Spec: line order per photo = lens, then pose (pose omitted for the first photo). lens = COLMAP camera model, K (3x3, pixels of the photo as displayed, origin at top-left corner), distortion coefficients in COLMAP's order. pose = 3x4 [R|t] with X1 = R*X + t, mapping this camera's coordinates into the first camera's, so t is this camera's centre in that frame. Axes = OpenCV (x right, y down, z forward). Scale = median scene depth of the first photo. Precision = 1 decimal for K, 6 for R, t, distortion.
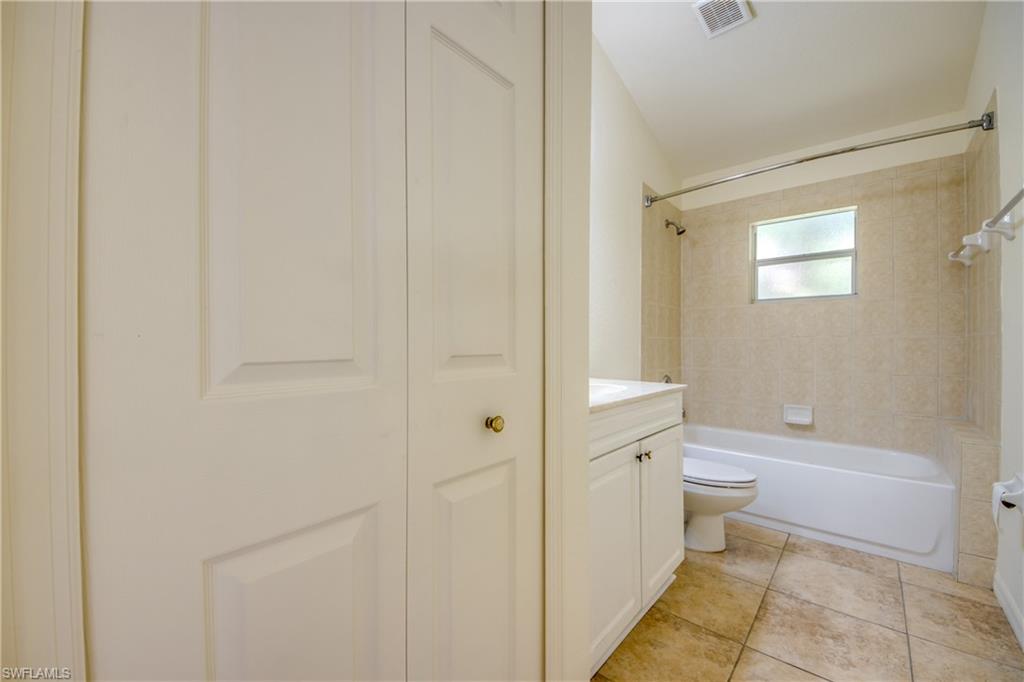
lens RADIAL K [[408.3, 0, 514.0], [0, 408.3, 347.8], [0, 0, 1]] dist [0.031118, -0.018014]
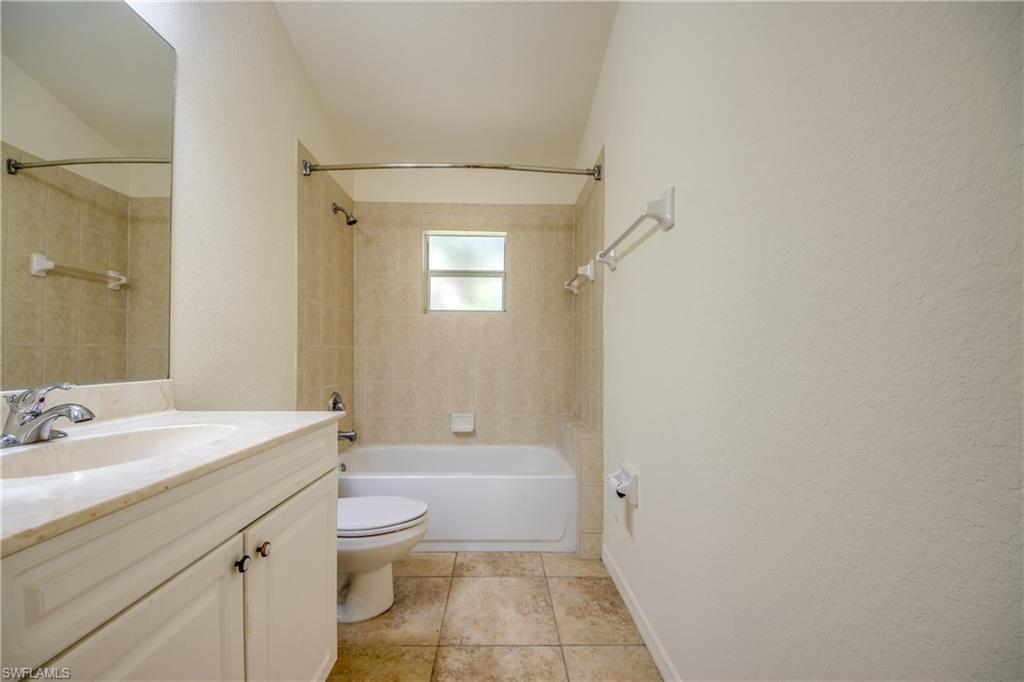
lens RADIAL K [[408.3, 0, 514.0], [0, 408.3, 347.8], [0, 0, 1]] dist [0.031118, -0.018014]
pose [[0.737793, 0.017306, 0.674805, 0.123613], [-0.000656, 0.999689, -0.024920, -0.001264], [-0.675027, 0.017943, 0.737575, 0.219039]]
